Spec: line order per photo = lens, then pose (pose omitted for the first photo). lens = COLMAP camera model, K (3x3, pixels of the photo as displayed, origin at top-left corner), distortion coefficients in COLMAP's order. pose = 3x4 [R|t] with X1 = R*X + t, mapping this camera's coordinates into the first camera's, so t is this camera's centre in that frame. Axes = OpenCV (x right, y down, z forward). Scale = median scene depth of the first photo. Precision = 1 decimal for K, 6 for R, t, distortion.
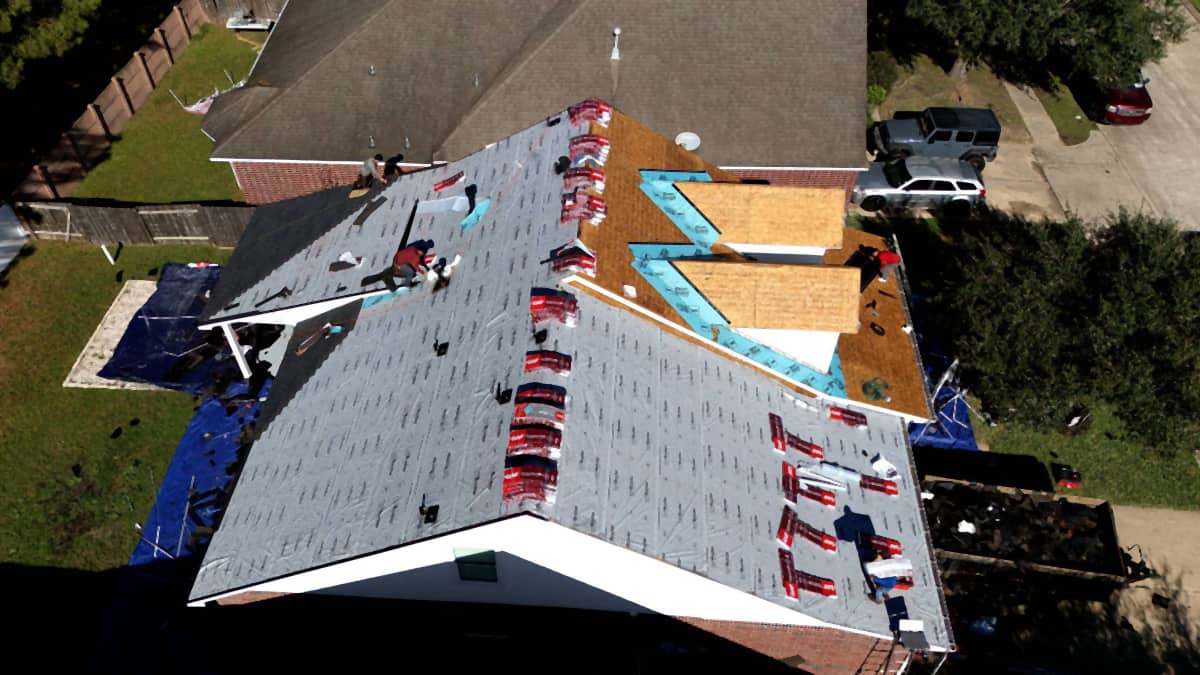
lens RADIAL K [[877.2, 0, 600.0], [0, 877.2, 337.5], [0, 0, 1]] dist [0.024755, -0.003731]
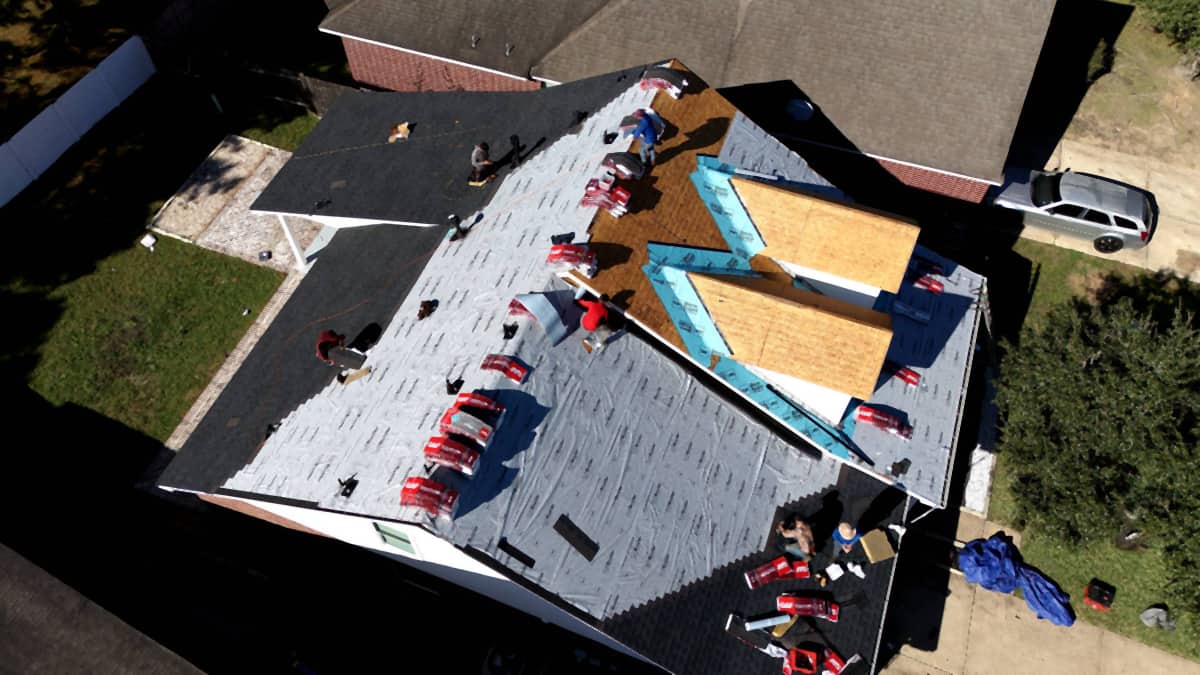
lens RADIAL K [[877.2, 0, 600.0], [0, 877.2, 337.5], [0, 0, 1]] dist [0.024755, -0.003731]
pose [[0.951918, 0.252100, -0.174062, 0.152846], [-0.220902, 0.958511, 0.180164, -0.149893], [0.212260, -0.133051, 0.968113, 0.074910]]
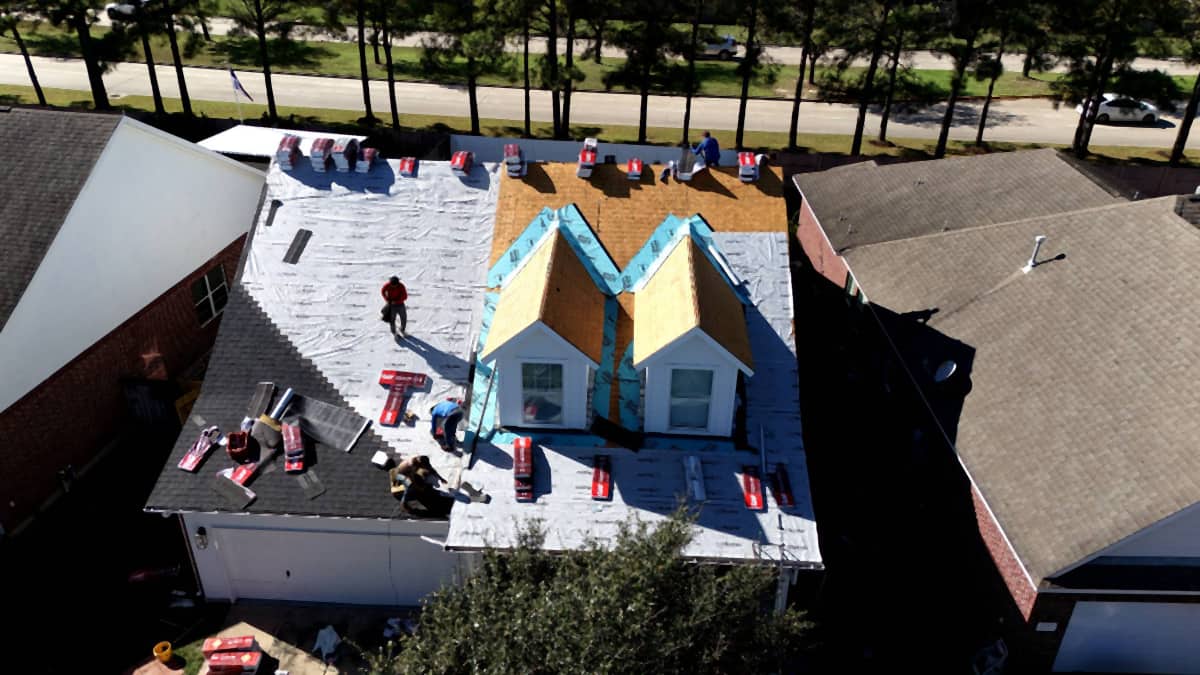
lens RADIAL K [[877.2, 0, 600.0], [0, 877.2, 337.5], [0, 0, 1]] dist [0.024755, -0.003731]
pose [[0.023053, 0.491353, -0.870655, 0.893389], [-0.748467, 0.585835, 0.310797, -0.320286], [0.662772, 0.644492, 0.381267, 0.661512]]
